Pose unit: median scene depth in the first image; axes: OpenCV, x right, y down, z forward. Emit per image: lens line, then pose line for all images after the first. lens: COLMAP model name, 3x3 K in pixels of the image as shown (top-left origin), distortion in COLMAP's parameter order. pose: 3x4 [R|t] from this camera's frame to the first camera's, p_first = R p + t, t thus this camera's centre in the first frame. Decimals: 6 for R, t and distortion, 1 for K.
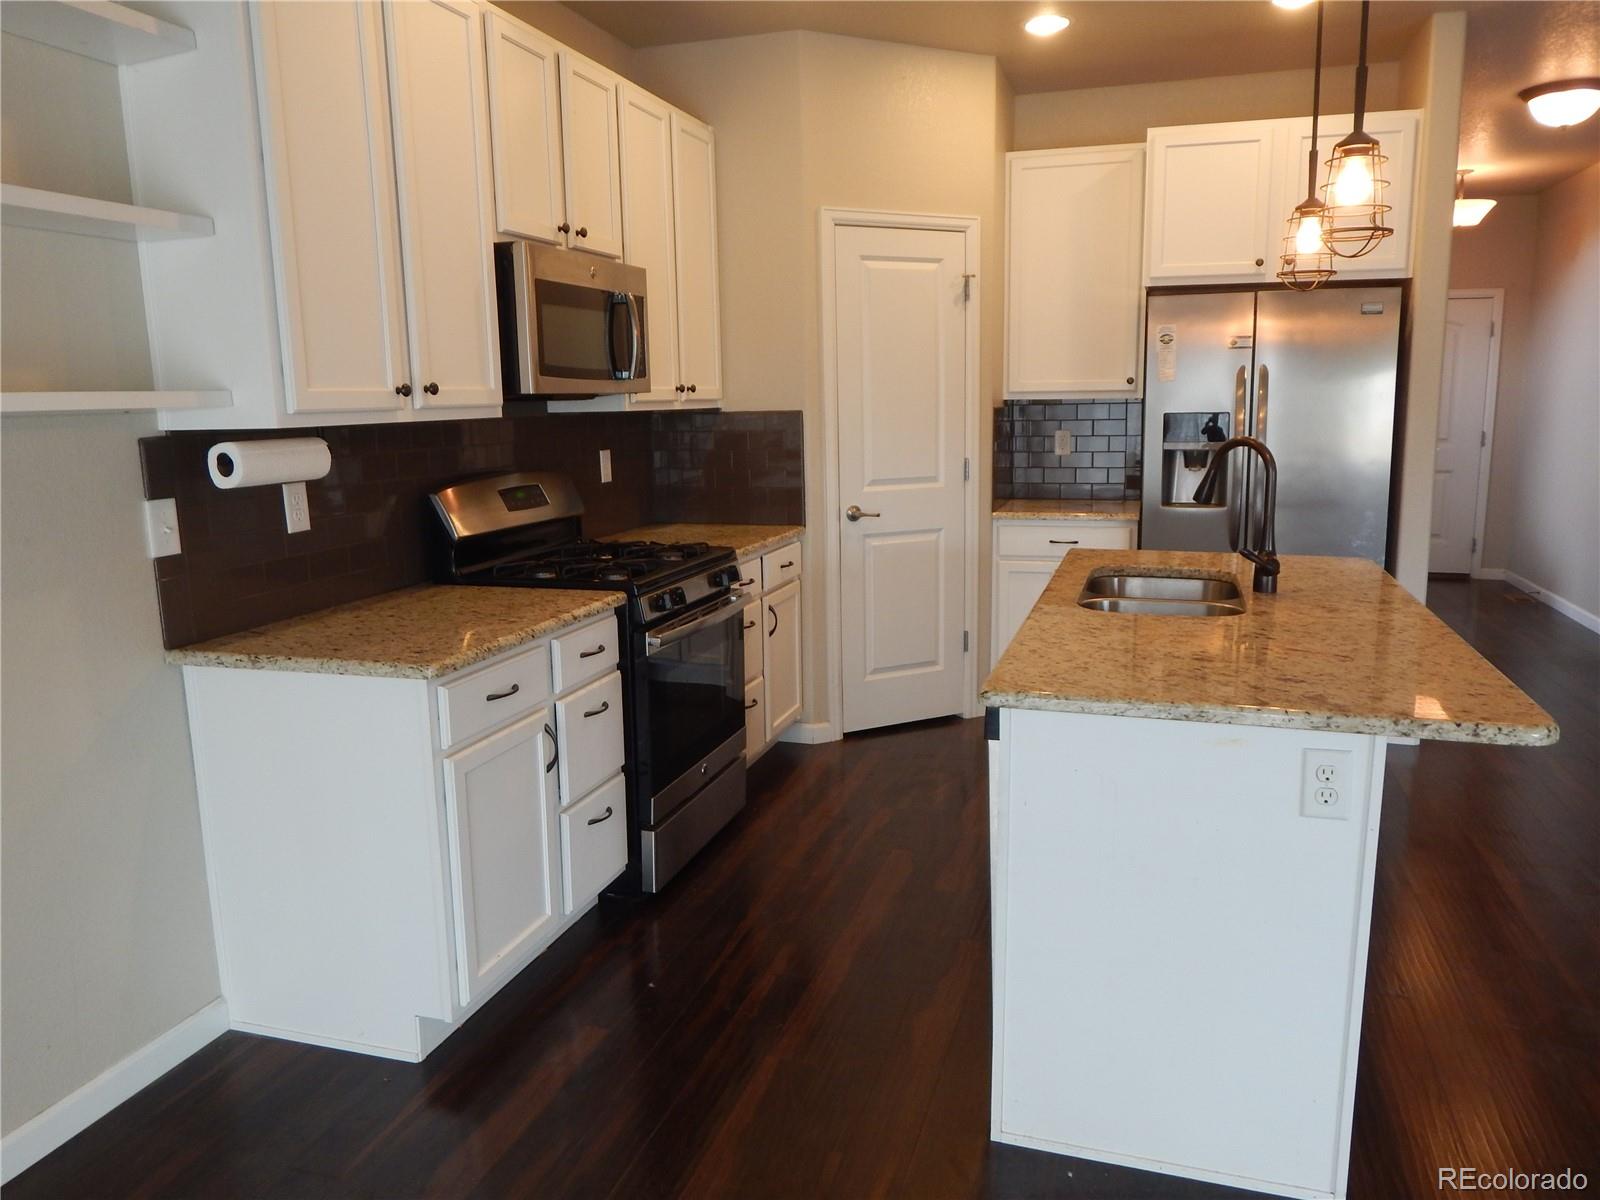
lens RADIAL K [[1176.7, 0, 816.4], [0, 1176.7, 589.4], [0, 0, 1]] dist [0.013638, -0.002208]
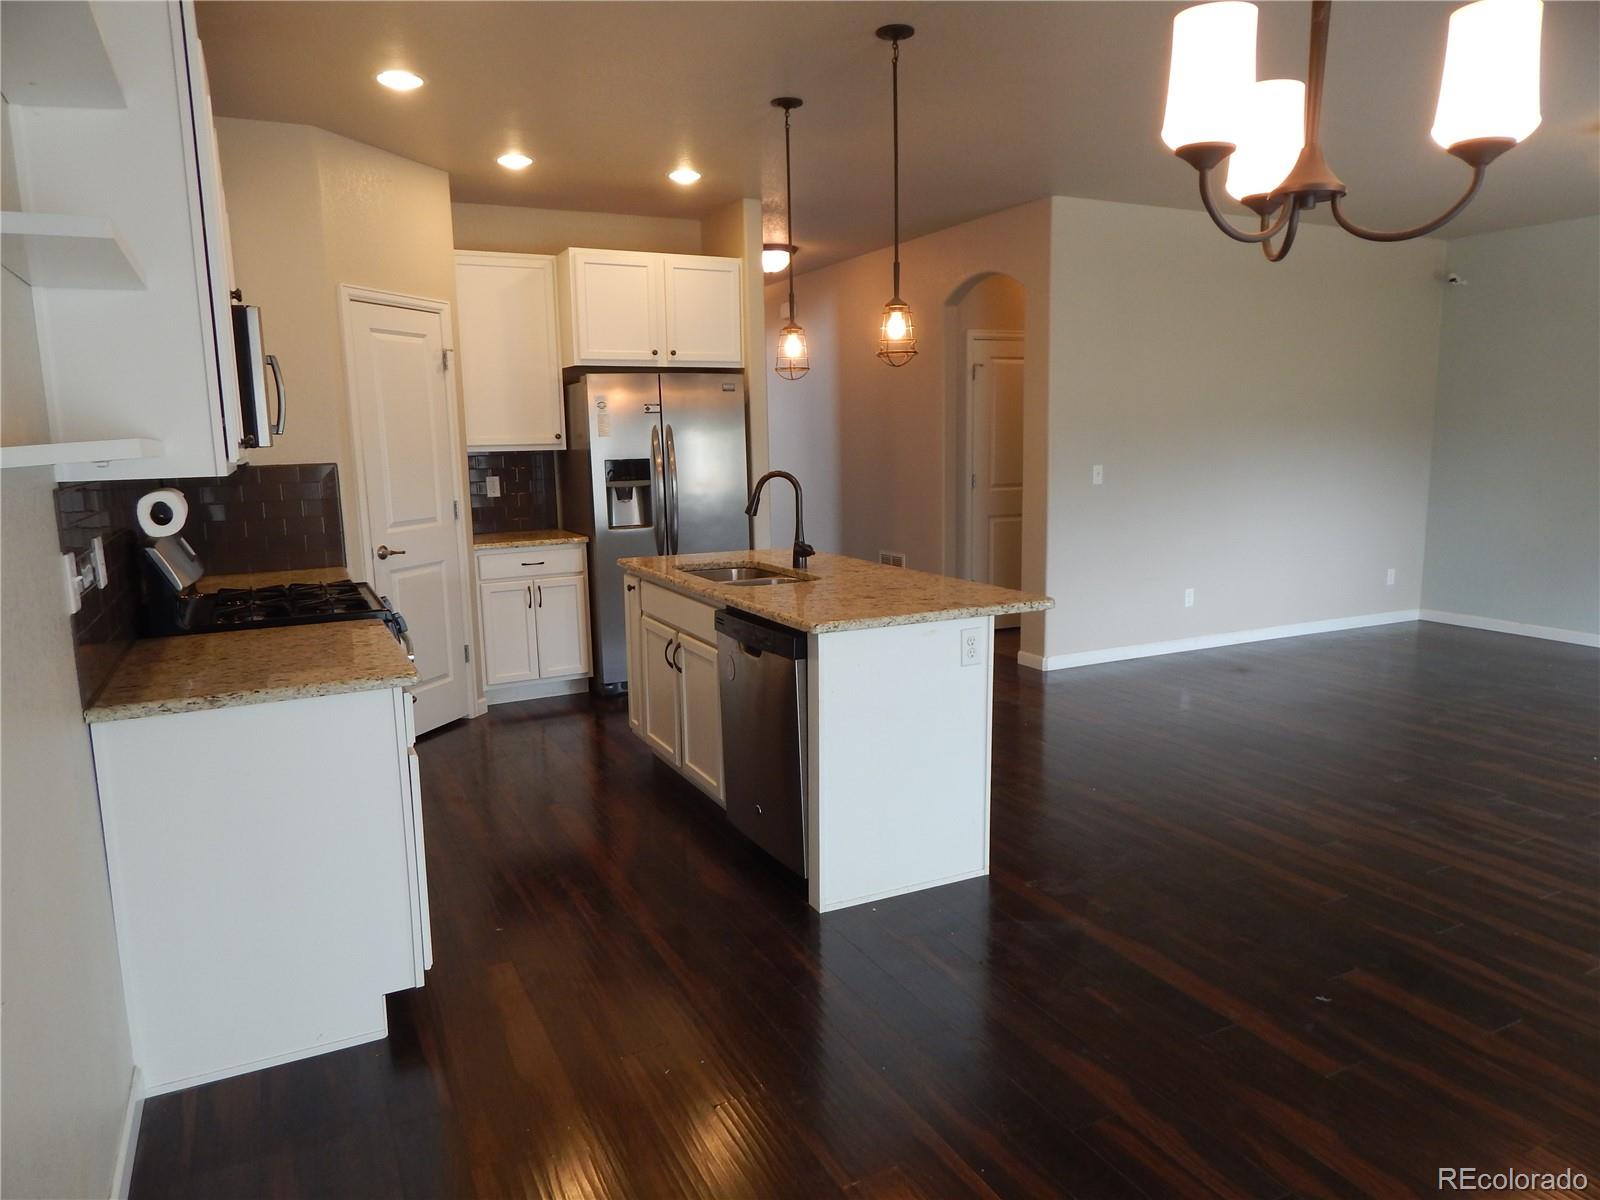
lens RADIAL K [[1063.9, 0, 801.7], [0, 1063.9, 594.6], [0, 0, 1]] dist [0.007651, -0.006620]
pose [[0.727918, -0.104213, 0.677699, -0.392207], [0.123907, 0.992103, 0.019472, 0.006782], [-0.674376, 0.069798, 0.735082, -0.031659]]
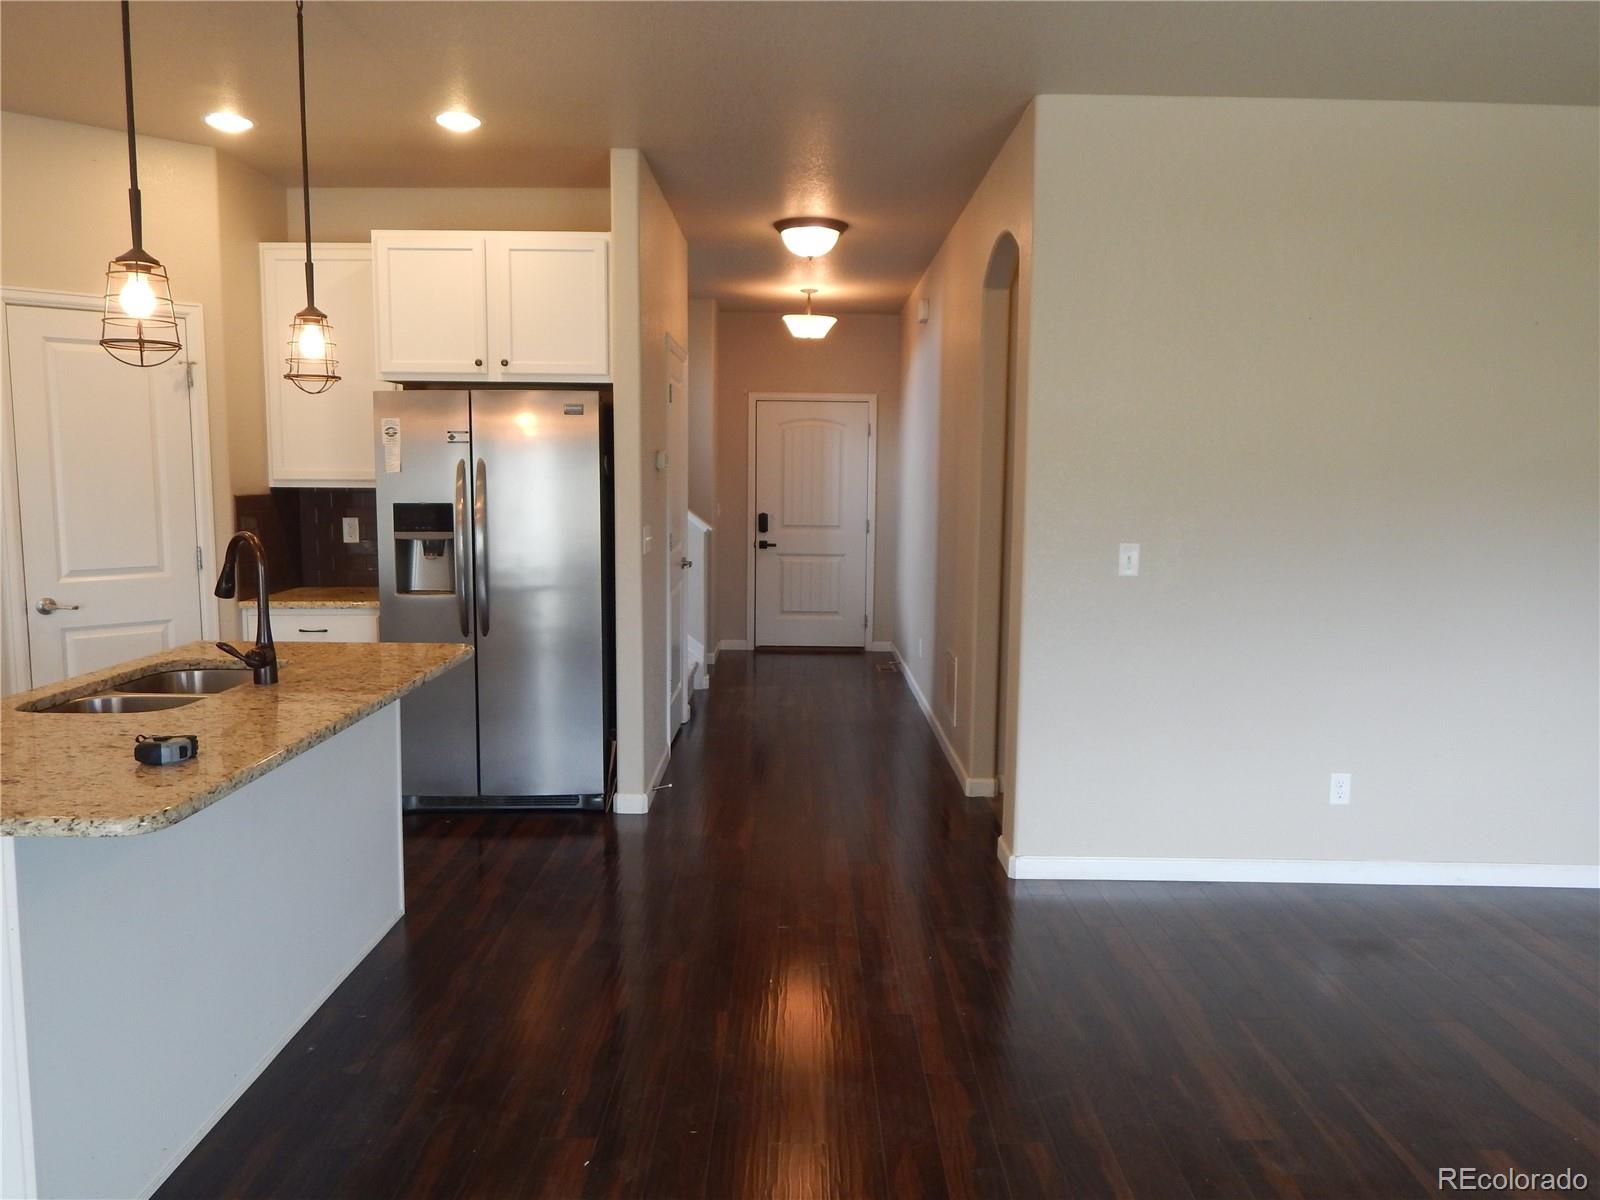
lens RADIAL K [[1176.7, 0, 796.4], [0, 1176.7, 591.2], [0, 0, 1]] dist [0.013638, -0.002208]
pose [[0.960209, -0.011142, 0.279059, 0.356769], [0.029182, 0.997737, -0.060575, -0.001584], [-0.277752, 0.066308, 0.958362, -0.074511]]
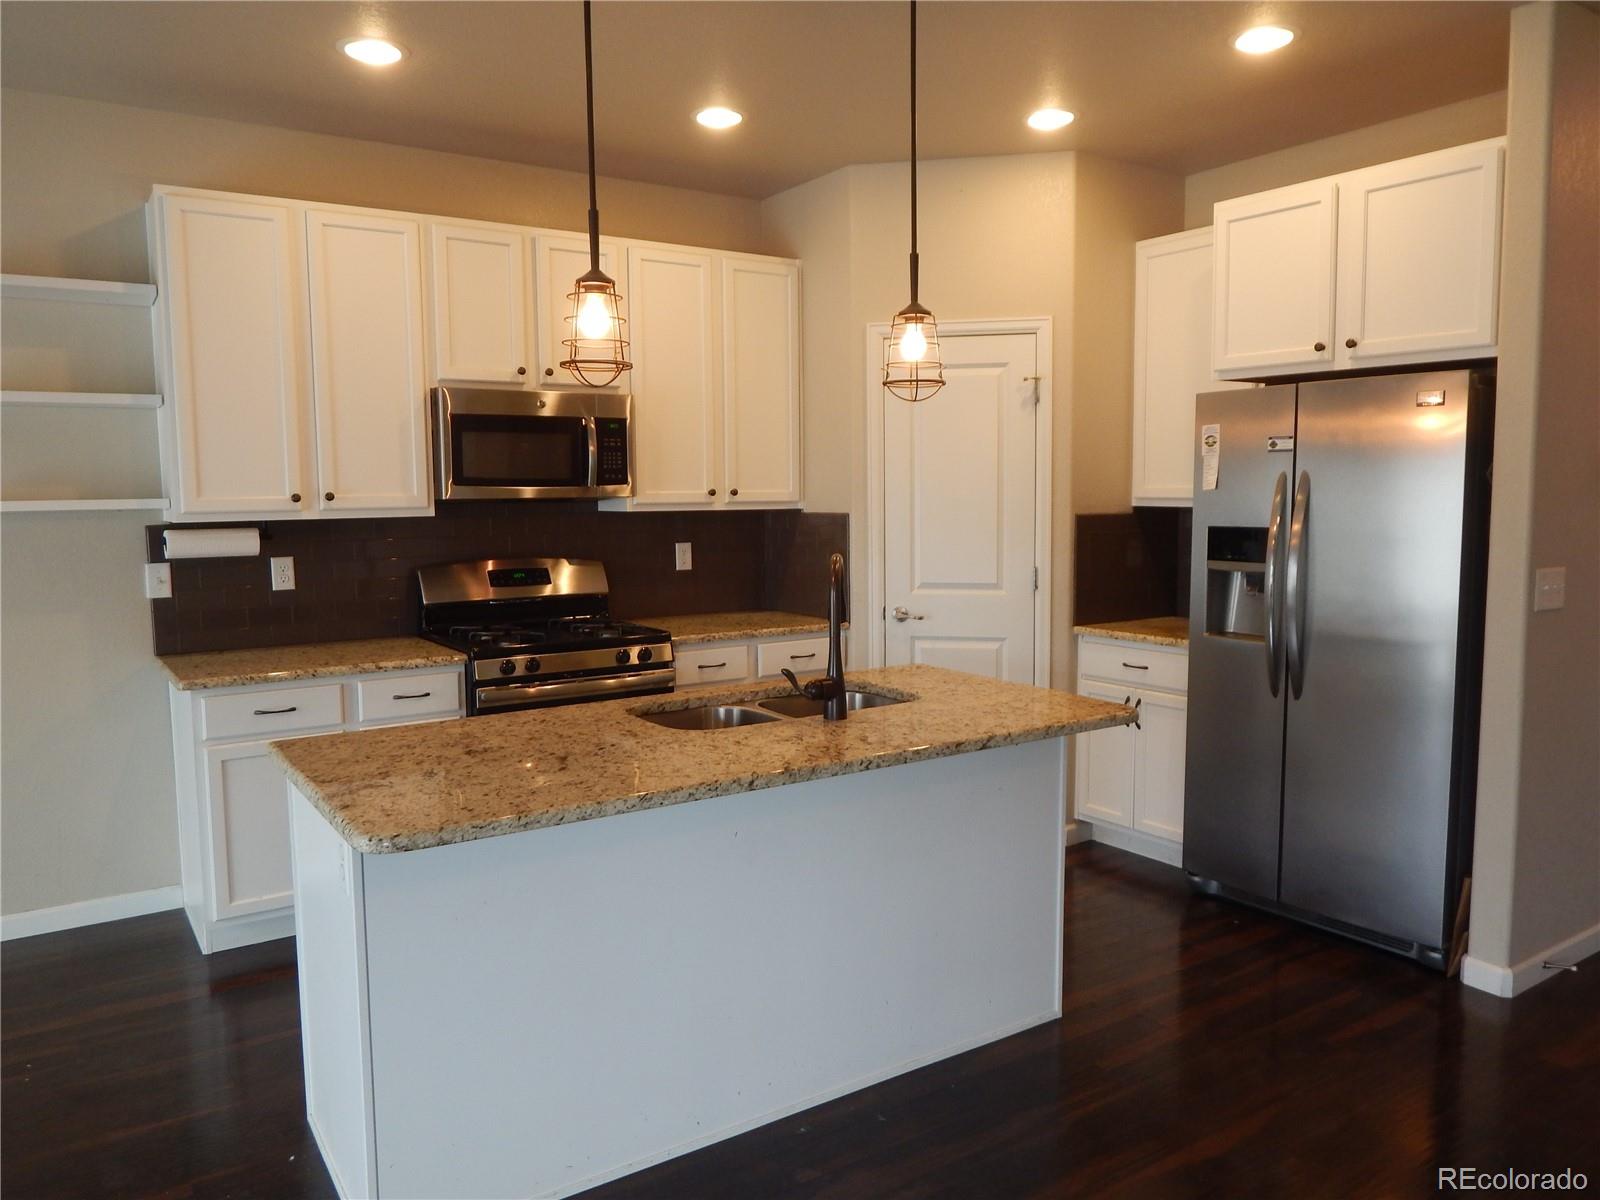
lens RADIAL K [[1176.7, 0, 806.0], [0, 1176.7, 582.3], [0, 0, 1]] dist [0.013638, -0.002208]
pose [[0.776088, 0.058858, -0.627872, 0.630125], [-0.108609, 0.993233, -0.041139, -0.043431], [0.621202, 0.100120, 0.777228, 0.162133]]
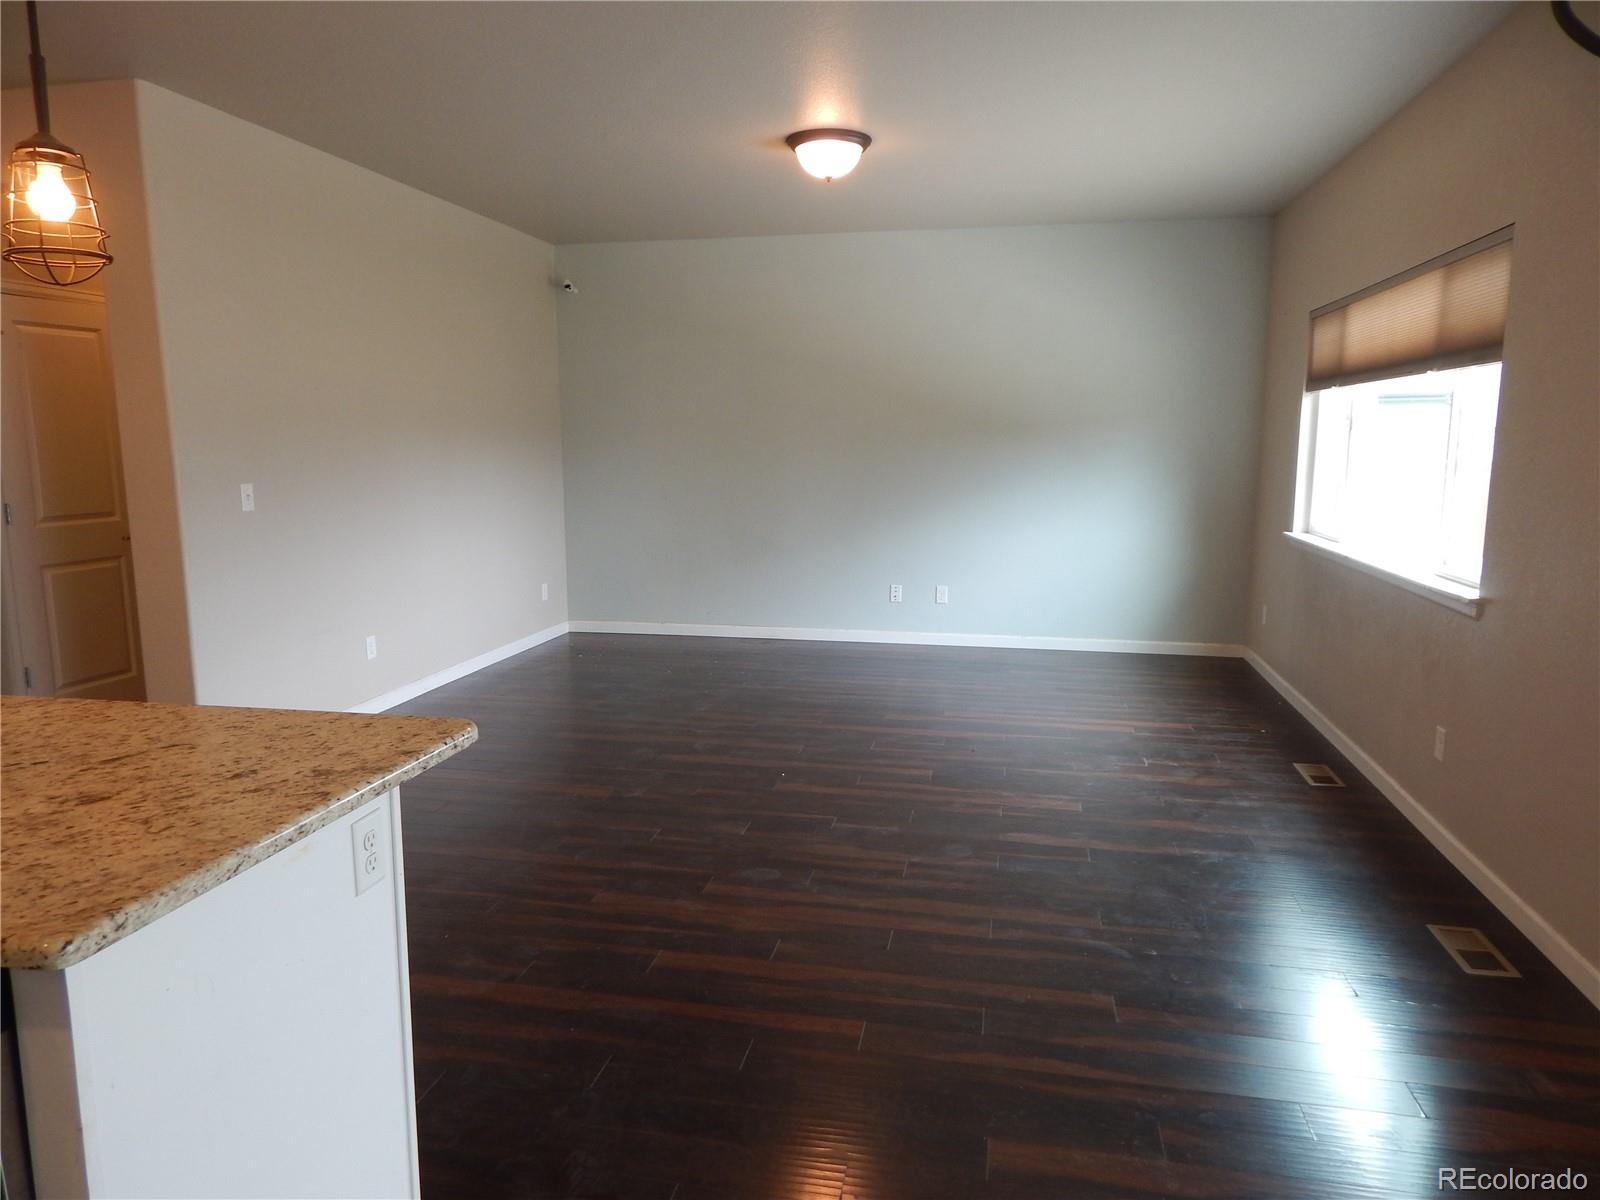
lens RADIAL K [[1063.9, 0, 803.8], [0, 1063.9, 581.6], [0, 0, 1]] dist [0.007651, -0.006620]
pose [[-0.083631, -0.127674, 0.988284, -0.179456], [0.177814, 0.973929, 0.140867, -0.045100], [-0.980504, 0.187512, -0.058748, 0.288135]]
